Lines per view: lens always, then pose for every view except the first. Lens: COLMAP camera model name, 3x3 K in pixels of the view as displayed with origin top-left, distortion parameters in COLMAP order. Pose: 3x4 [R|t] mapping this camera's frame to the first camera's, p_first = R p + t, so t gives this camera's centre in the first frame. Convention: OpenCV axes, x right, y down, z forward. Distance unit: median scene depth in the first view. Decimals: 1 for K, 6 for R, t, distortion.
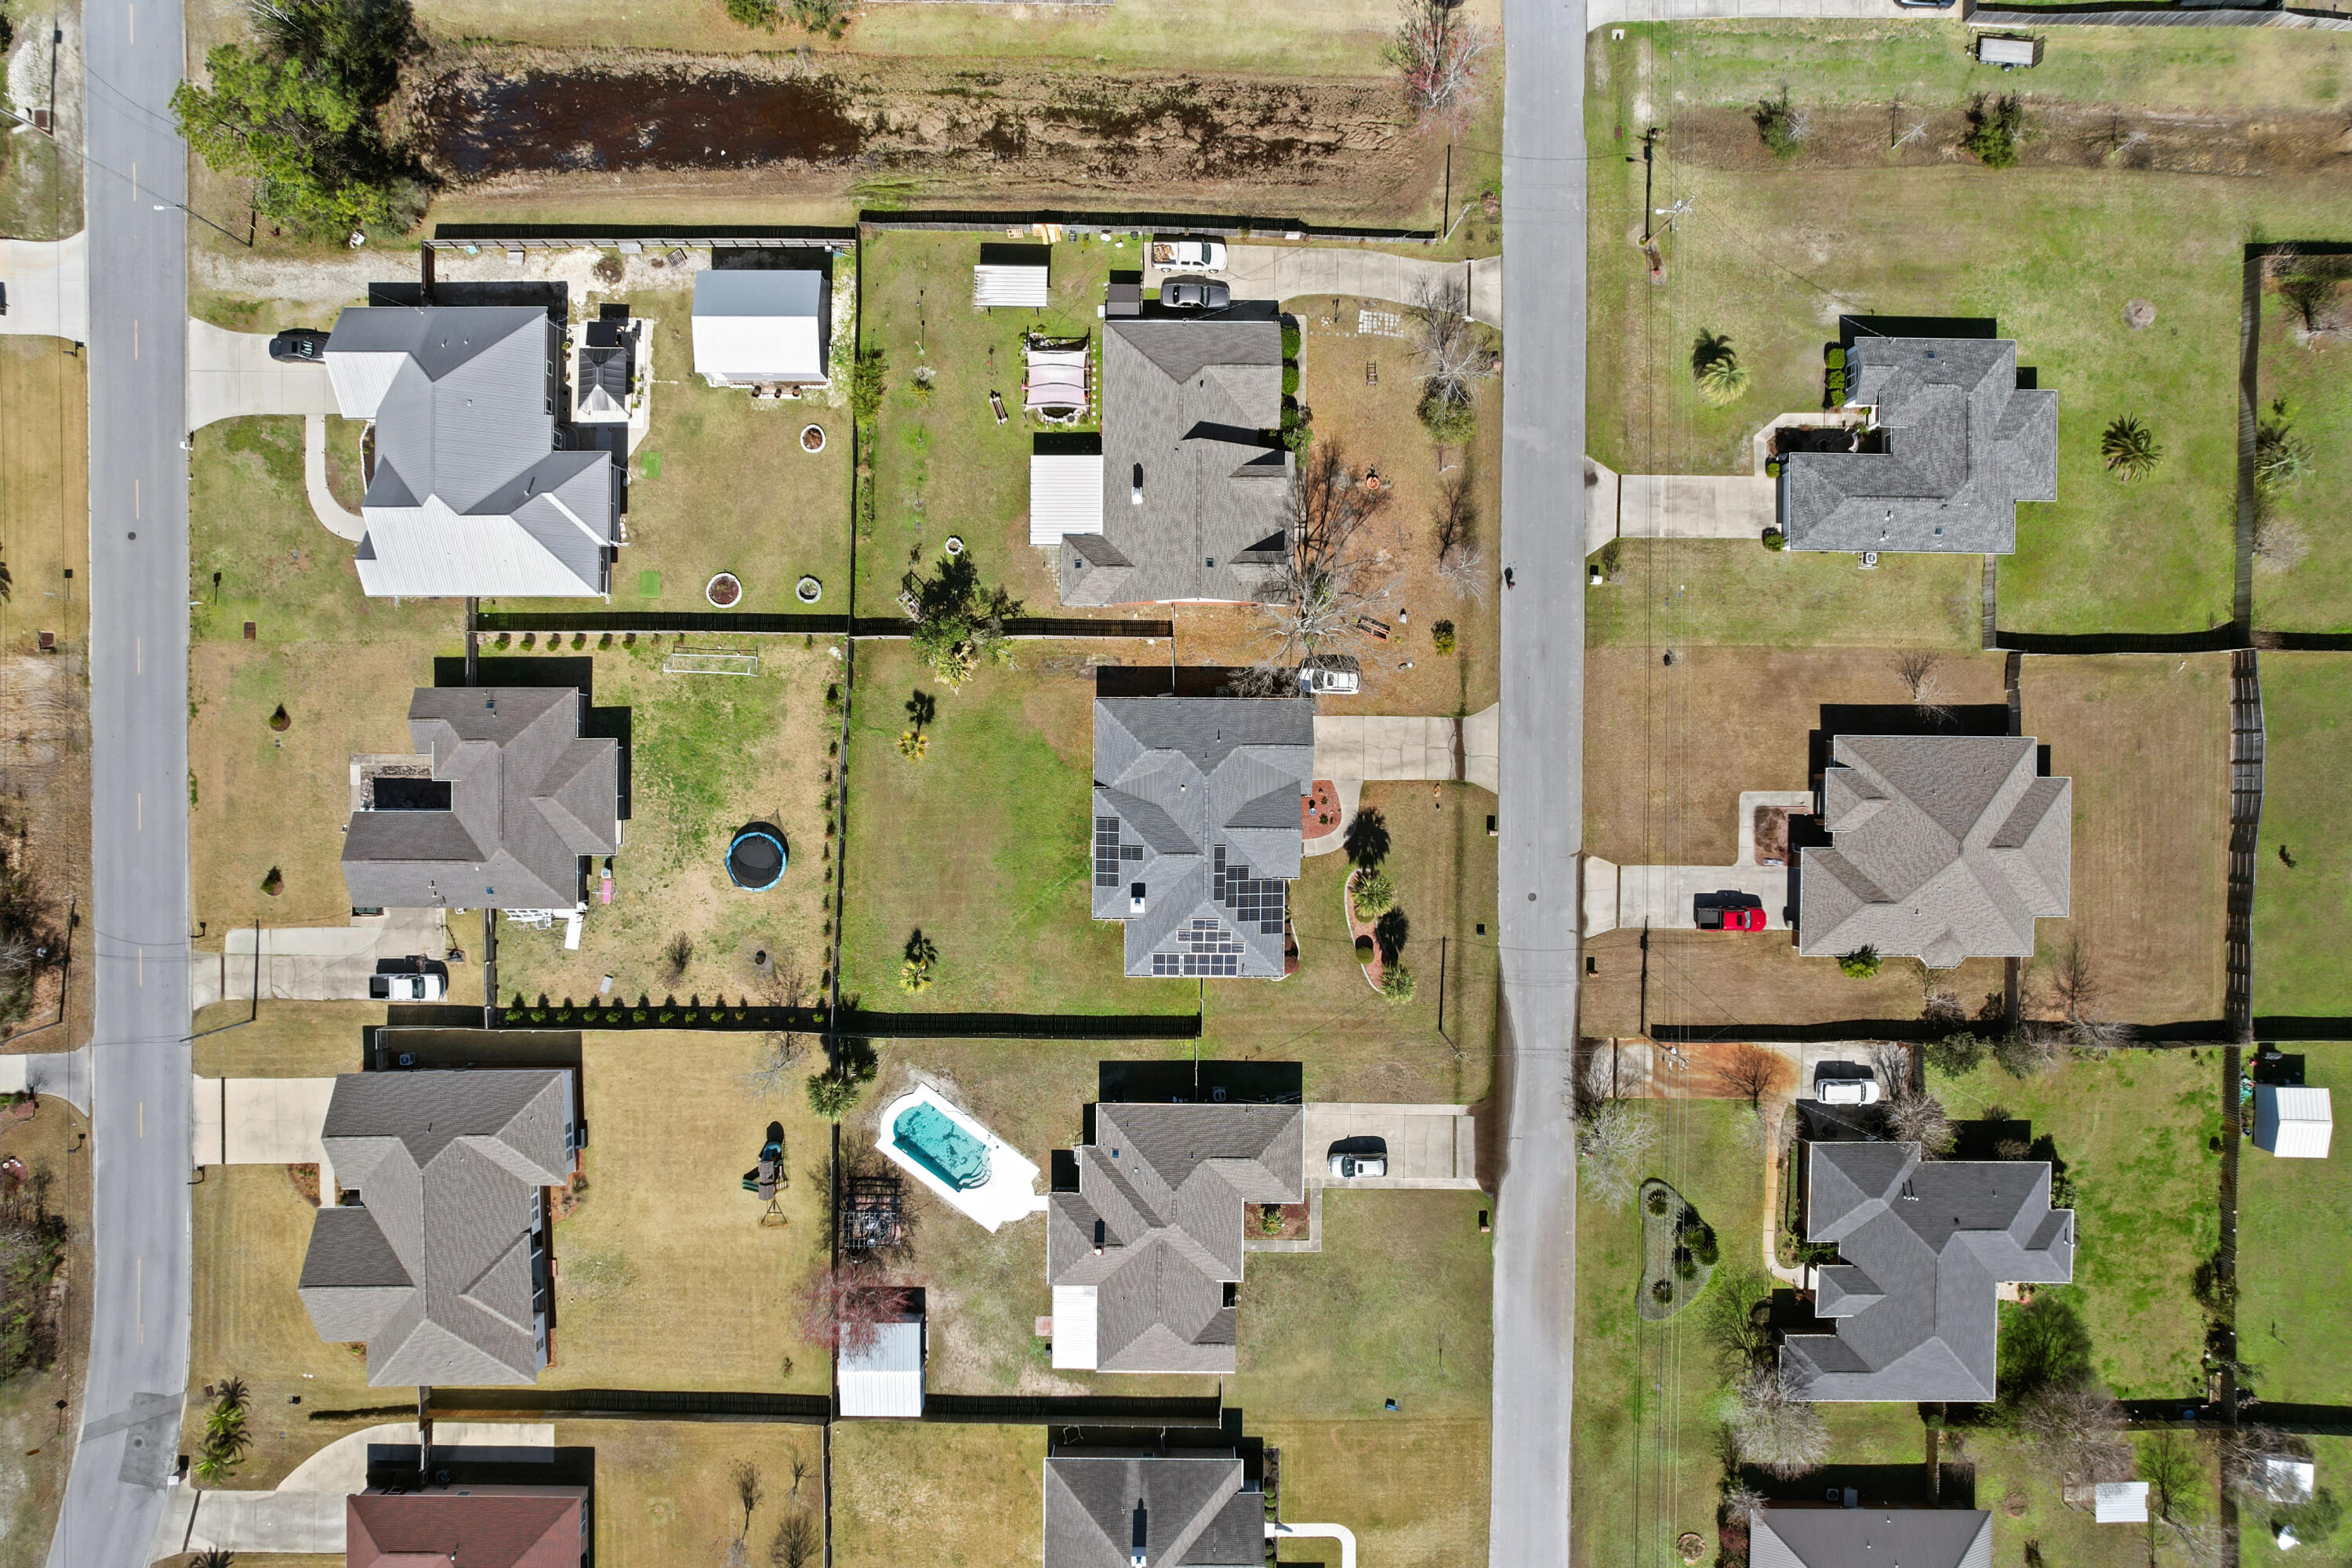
lens RADIAL K [[1460.4, 0, 1176.0], [0, 1460.4, 784.0], [0, 0, 1]] dist [-0.036077, 0.000586]
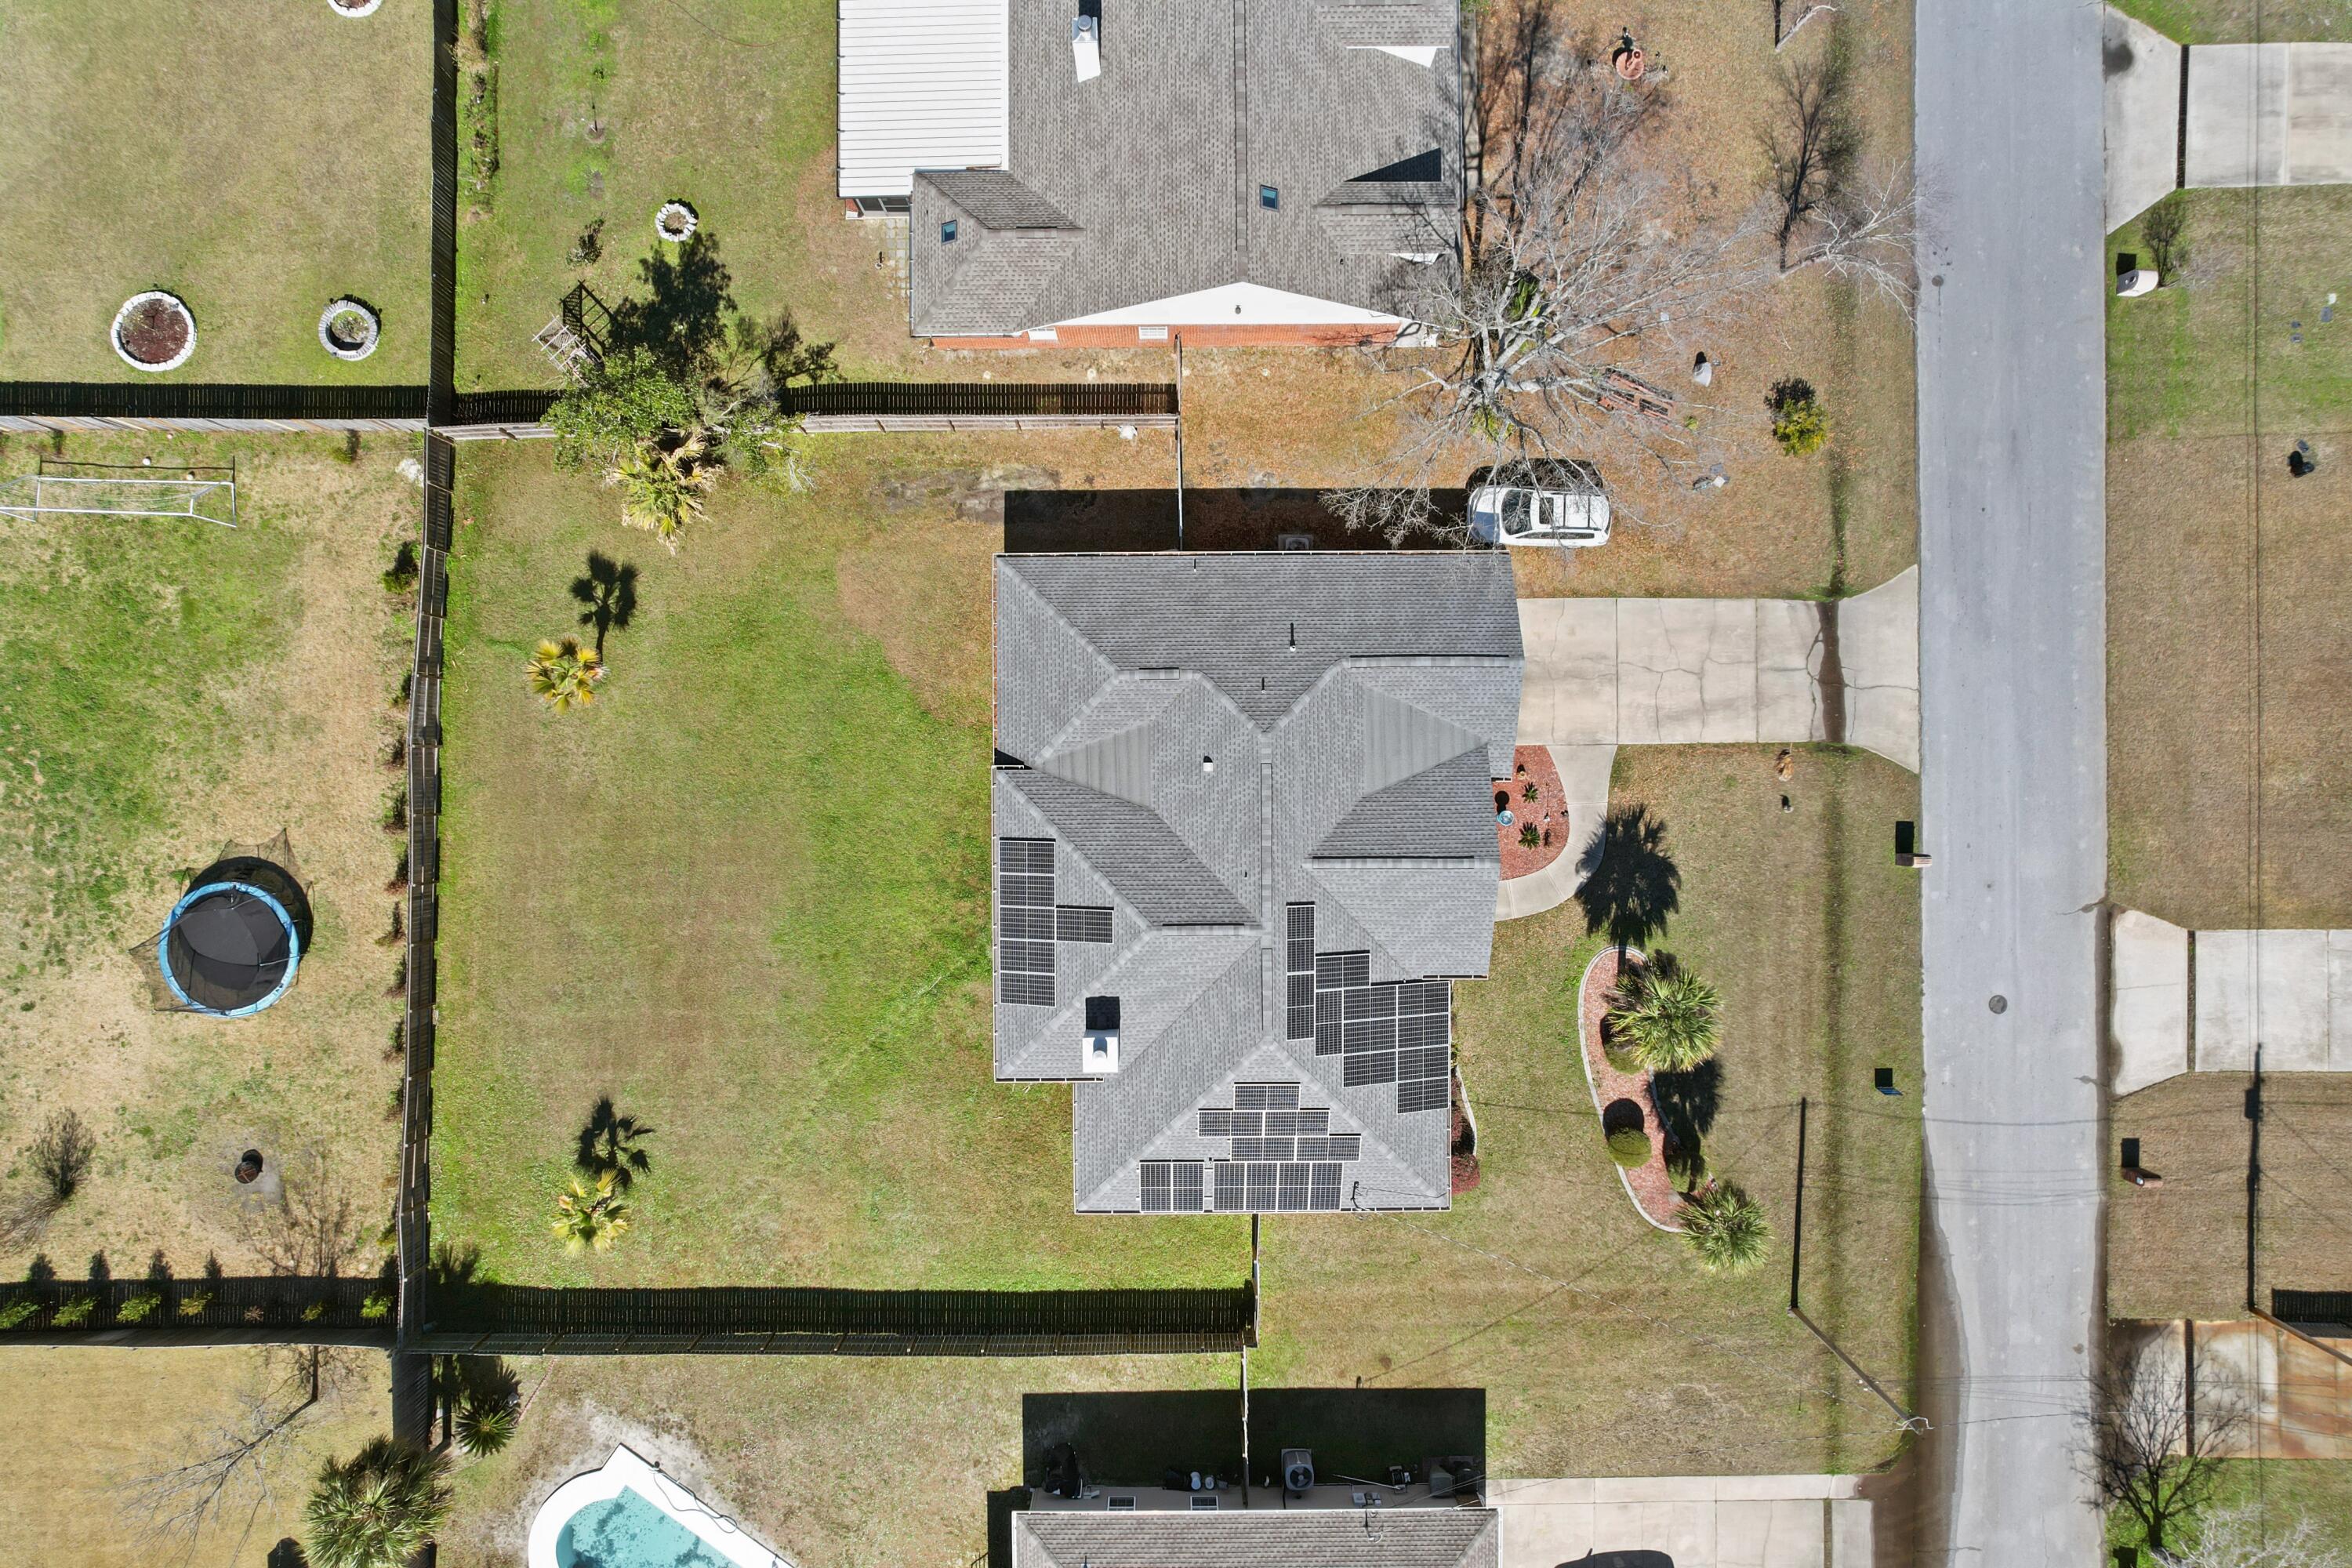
lens RADIAL K [[1483.1, 0, 1176.0], [0, 1483.1, 784.0], [0, 0, 1]] dist [-0.102600, 0.101644]
pose [[0.999914, -0.013067, -0.000670, -0.003824], [0.013062, 0.999894, -0.006382, 0.010250], [0.000754, 0.006373, 0.999979, 0.562117]]
